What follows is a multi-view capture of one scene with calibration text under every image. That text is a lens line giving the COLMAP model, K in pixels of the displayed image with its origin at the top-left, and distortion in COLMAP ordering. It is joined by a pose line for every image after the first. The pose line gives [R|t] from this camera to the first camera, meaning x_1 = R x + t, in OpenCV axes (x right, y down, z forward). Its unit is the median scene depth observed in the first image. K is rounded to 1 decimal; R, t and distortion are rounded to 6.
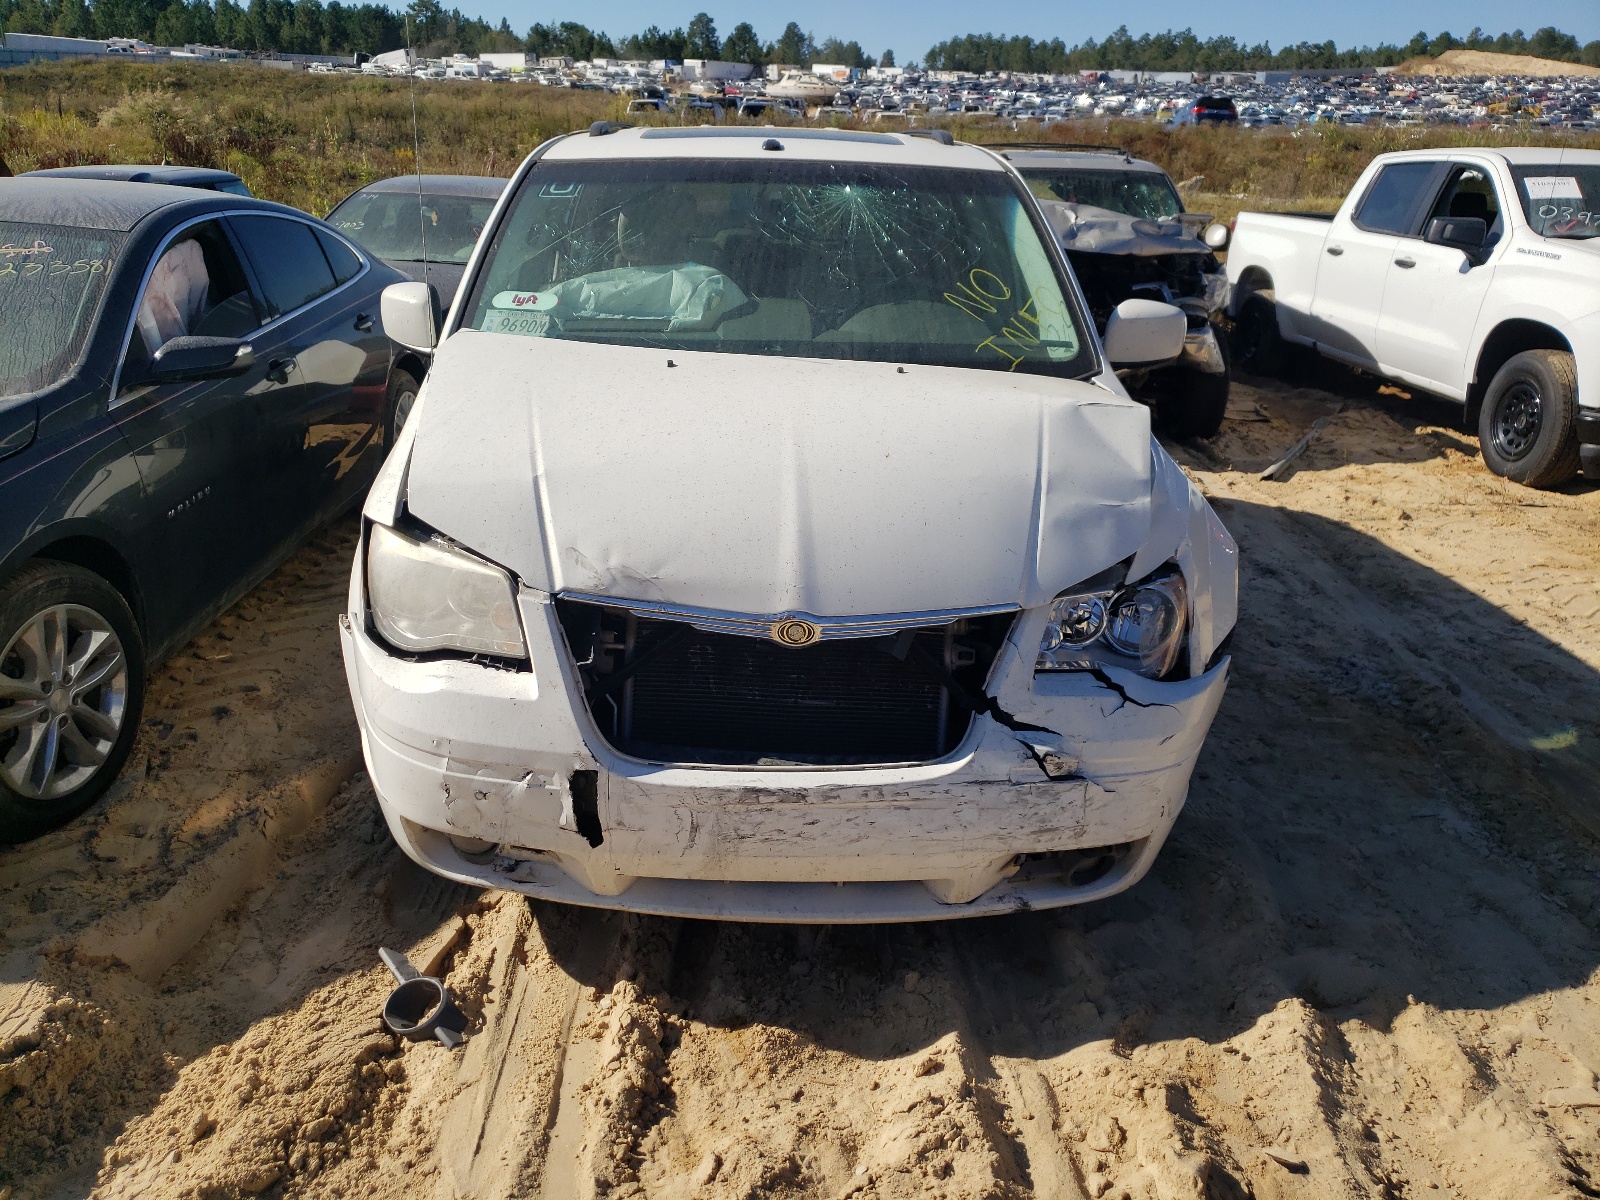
lens RADIAL K [[1404.9, 0, 800.0], [0, 1404.9, 600.0], [0, 0, 1]] dist [-0.040630, 0.118811]
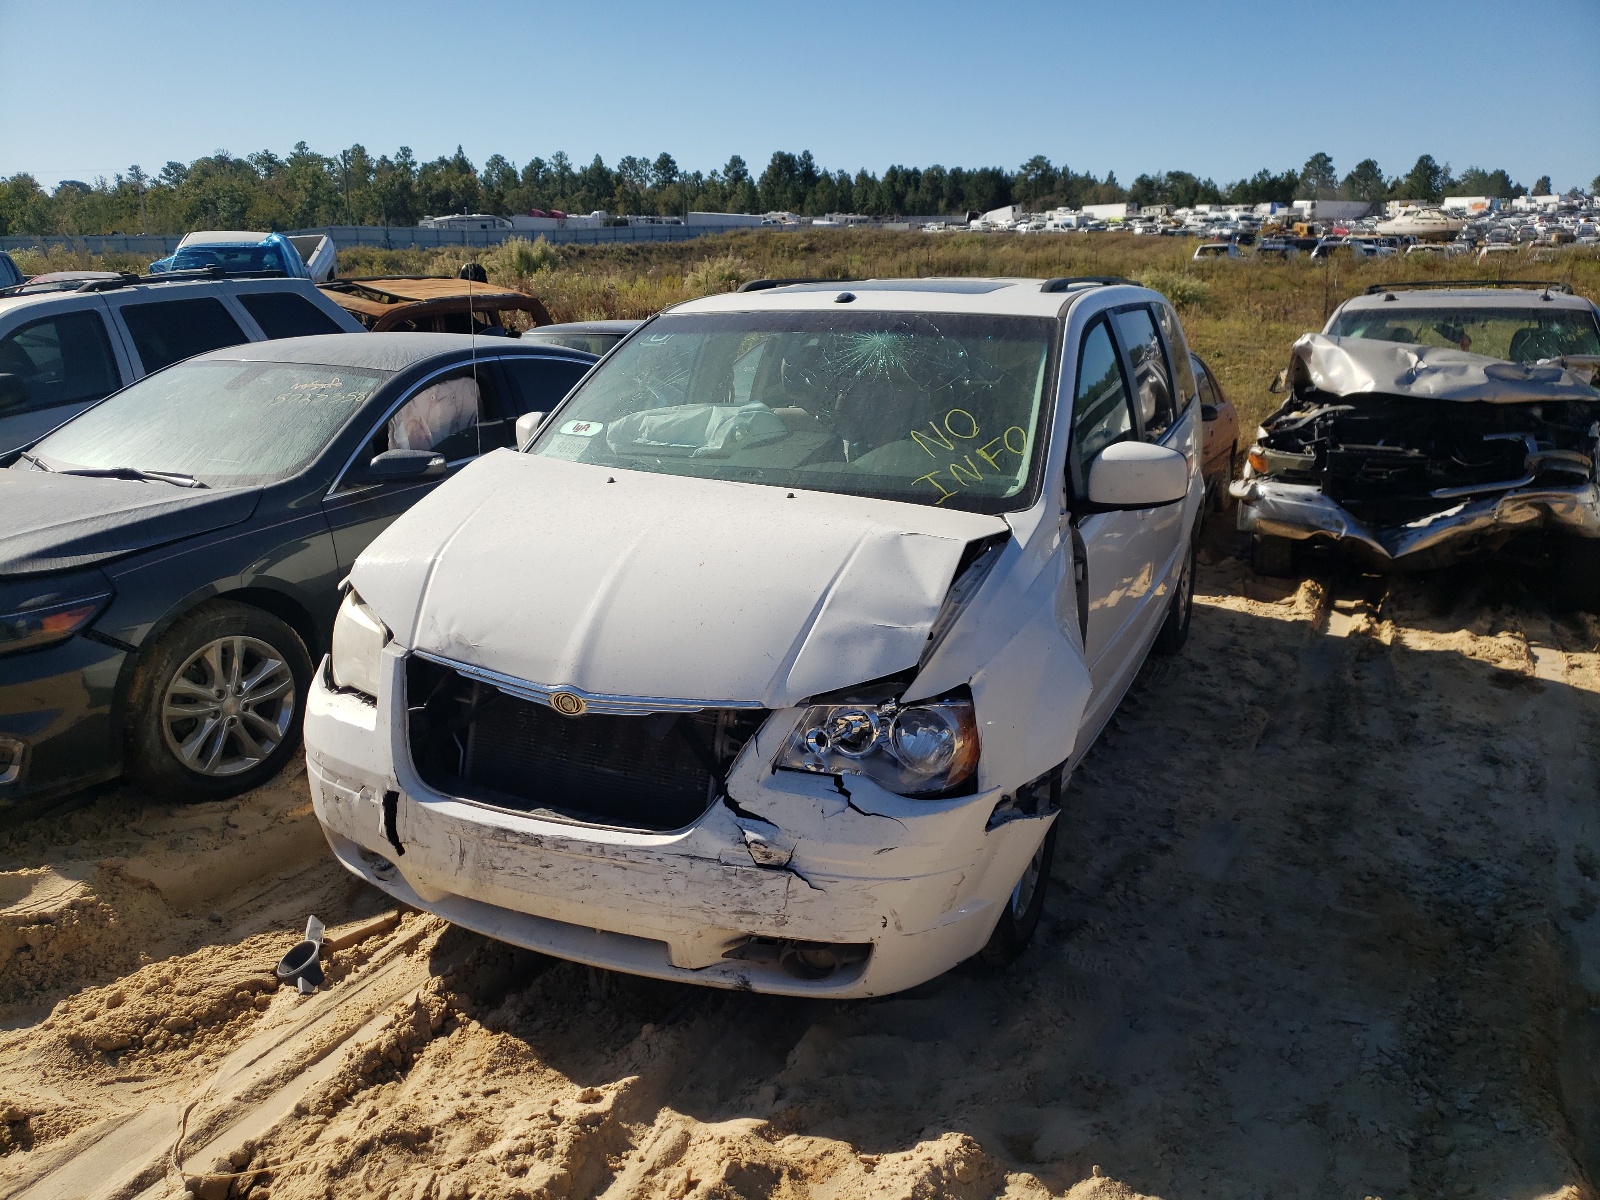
lens RADIAL K [[1437.9, 0, 800.0], [0, 1437.9, 600.0], [0, 0, 1]] dist [-0.003964, 0.049390]
pose [[0.878129, 0.078722, -0.471904, 0.532270], [-0.126248, 0.989536, -0.069853, -0.002163], [0.461467, 0.120917, 0.878879, 0.006918]]
